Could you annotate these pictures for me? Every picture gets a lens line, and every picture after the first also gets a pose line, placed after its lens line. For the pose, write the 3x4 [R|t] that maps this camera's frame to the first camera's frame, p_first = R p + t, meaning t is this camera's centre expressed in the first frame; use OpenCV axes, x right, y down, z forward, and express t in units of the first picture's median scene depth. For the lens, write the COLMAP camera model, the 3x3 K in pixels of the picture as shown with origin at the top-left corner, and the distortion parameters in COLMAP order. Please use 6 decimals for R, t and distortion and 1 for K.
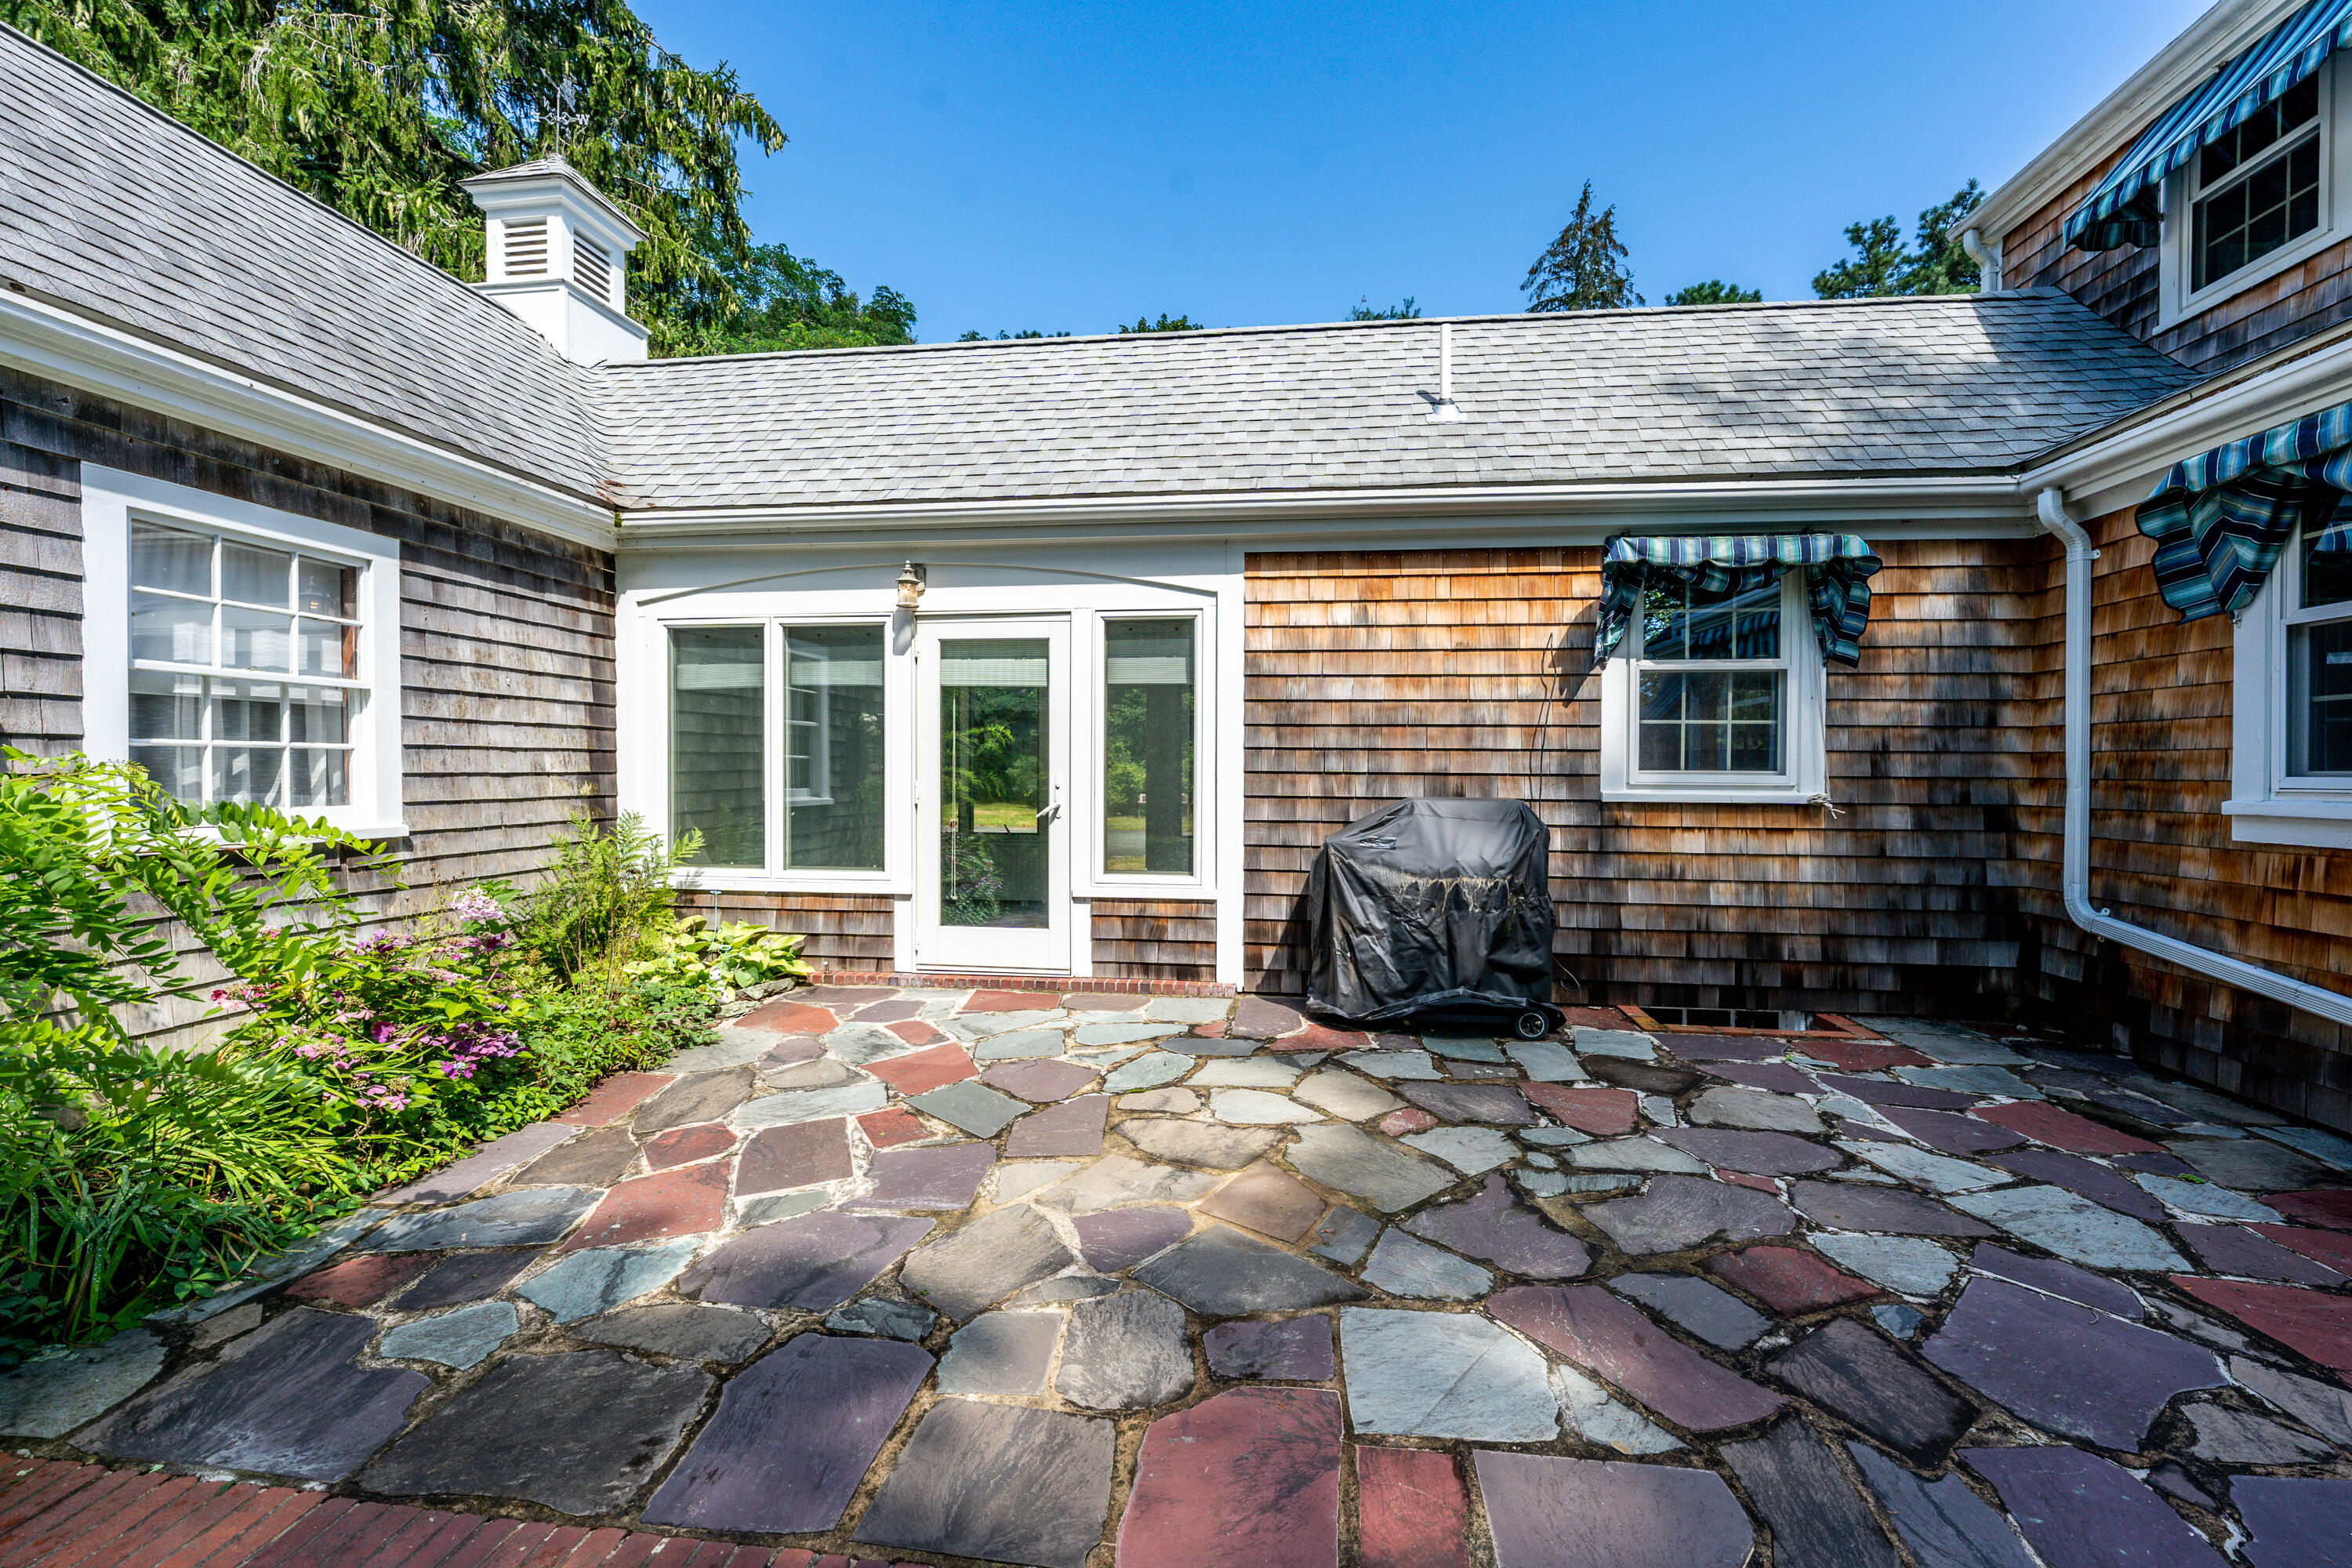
lens RADIAL K [[930.0, 0, 1200.3], [0, 930.0, 778.7], [0, 0, 1]] dist [-0.000220, 0.000212]
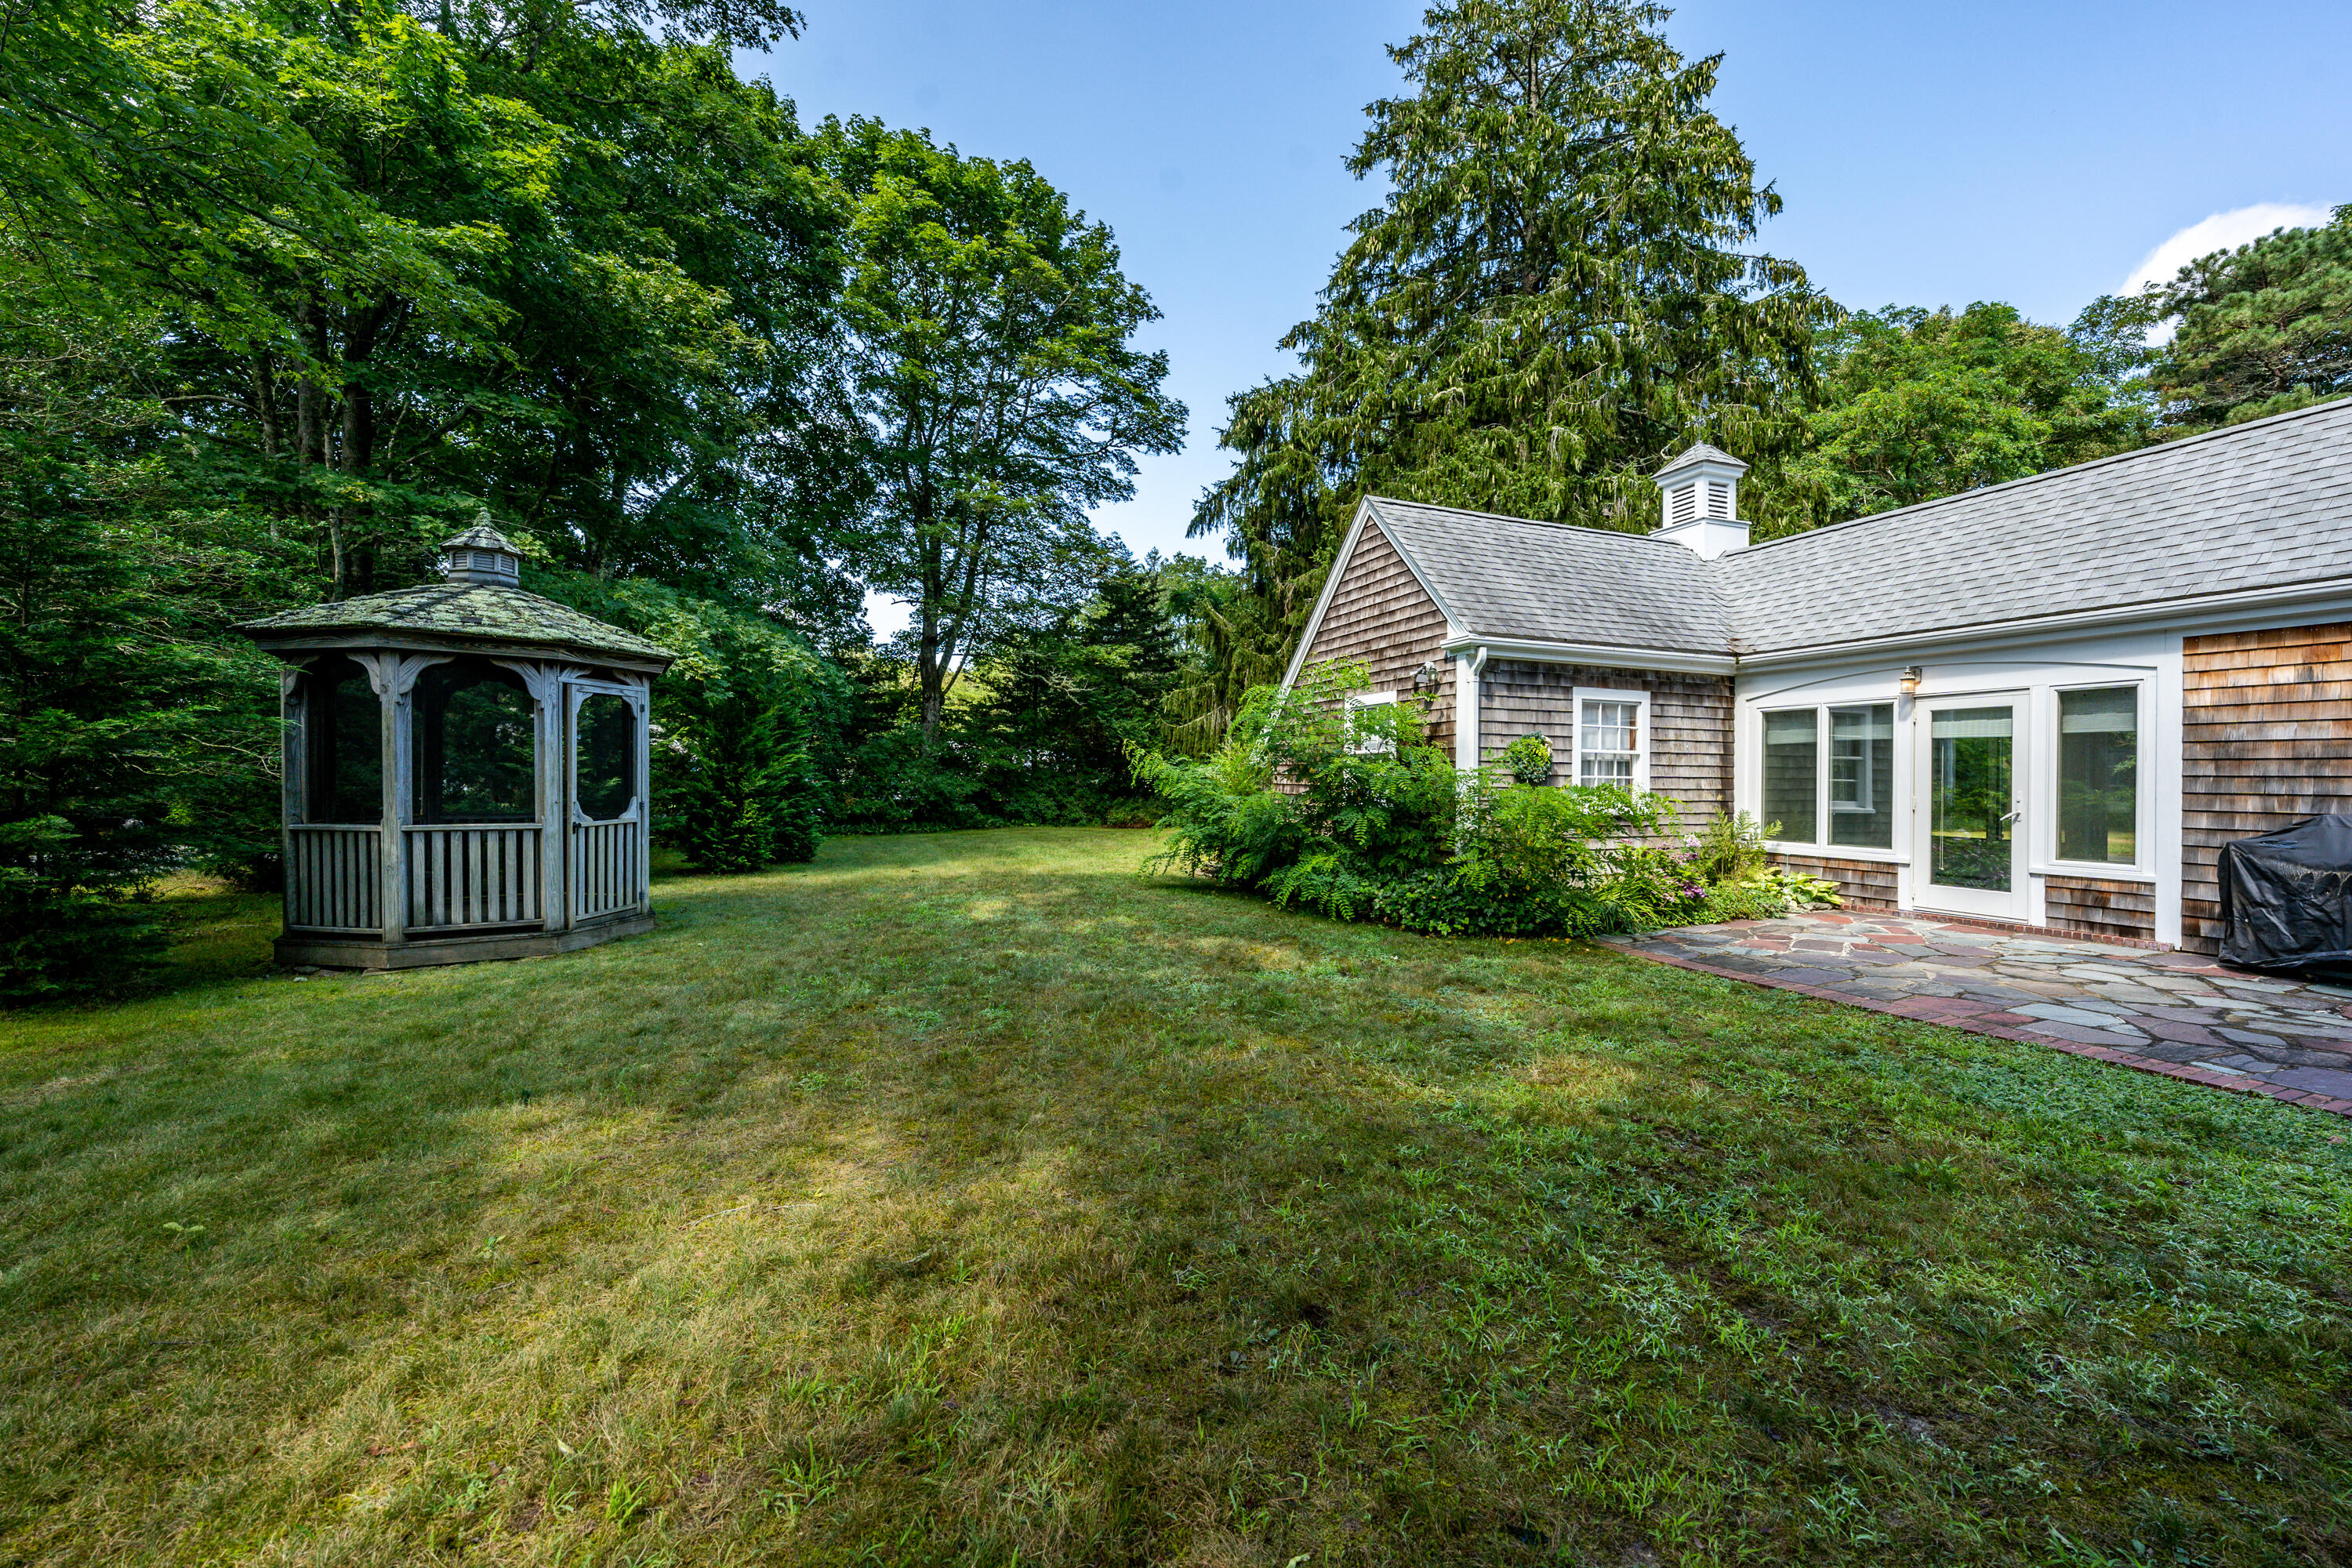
lens RADIAL K [[930.0, 0, 1200.3], [0, 930.0, 778.7], [0, 0, 1]] dist [-0.000220, 0.000212]
pose [[0.498383, -0.000301, -0.866957, 0.518651], [-0.018000, 0.999781, -0.010694, 0.012217], [0.866770, 0.020935, 0.498269, -0.970949]]
